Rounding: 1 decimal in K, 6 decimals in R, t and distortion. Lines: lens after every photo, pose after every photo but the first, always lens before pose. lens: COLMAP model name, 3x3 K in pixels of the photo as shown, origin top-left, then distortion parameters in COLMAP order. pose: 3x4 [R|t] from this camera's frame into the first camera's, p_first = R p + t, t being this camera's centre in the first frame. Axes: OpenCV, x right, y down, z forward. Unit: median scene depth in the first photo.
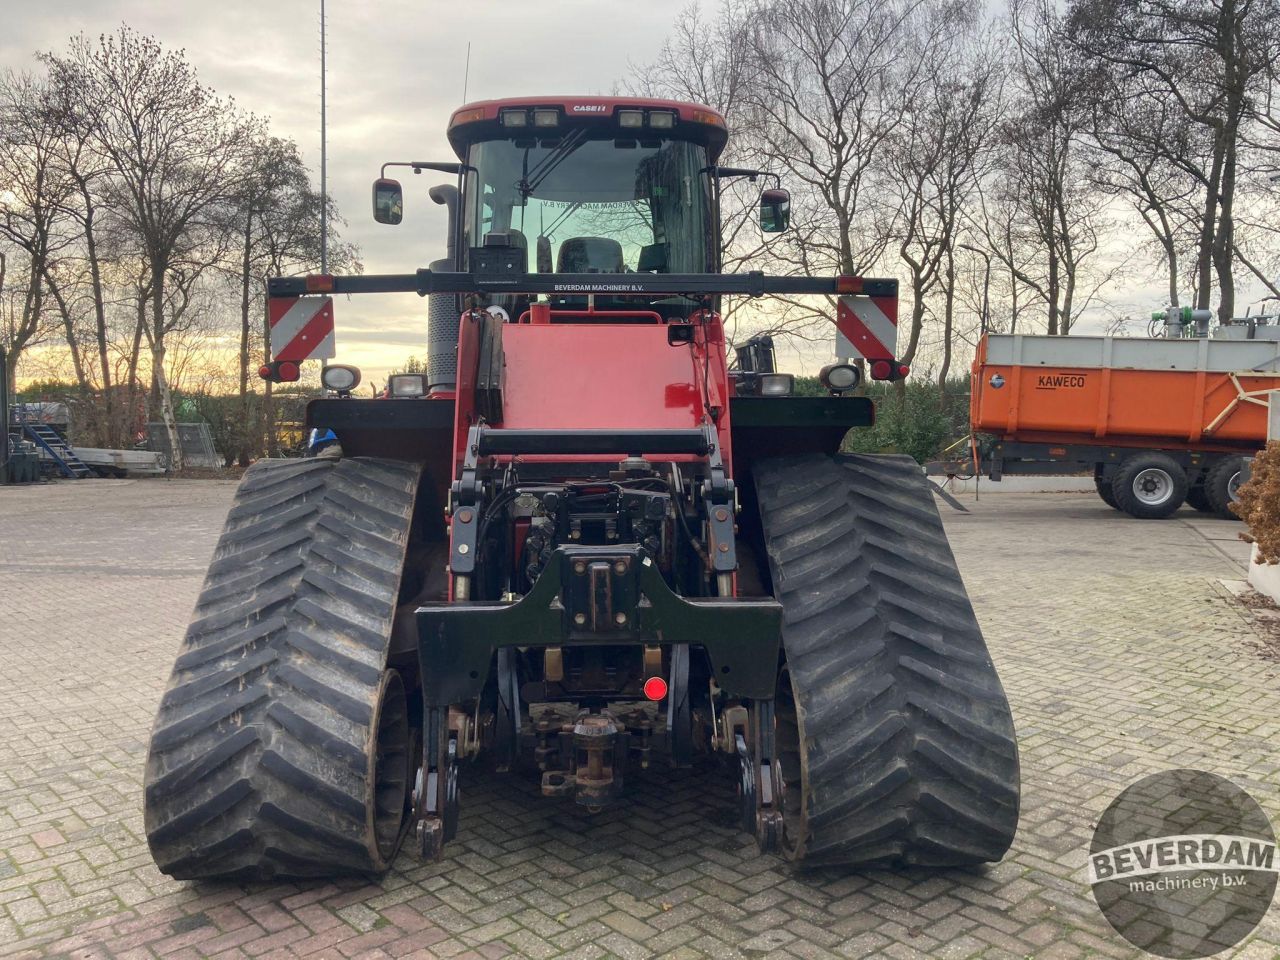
lens RADIAL K [[1041.2, 0, 642.3], [0, 1041.2, 482.8], [0, 0, 1]] dist [0.023860, -0.001257]
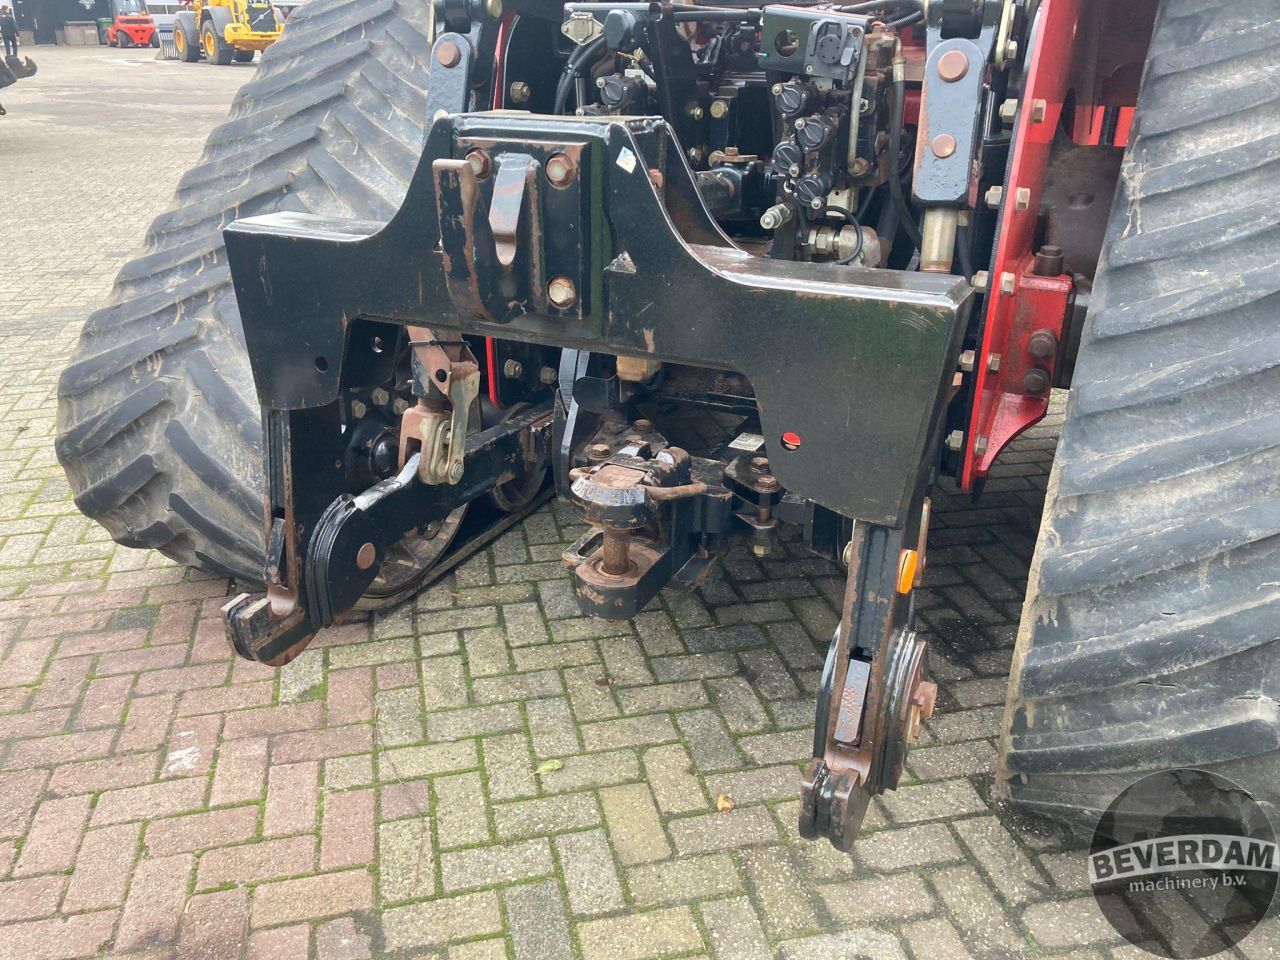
lens RADIAL K [[1041.2, 0, 642.3], [0, 1041.2, 482.8], [0, 0, 1]] dist [0.023860, -0.001257]
pose [[0.873878, 0.201785, -0.442290, 0.196678], [-0.031541, 0.931405, 0.362616, 0.039933], [0.485121, -0.302932, 0.820298, 0.559274]]
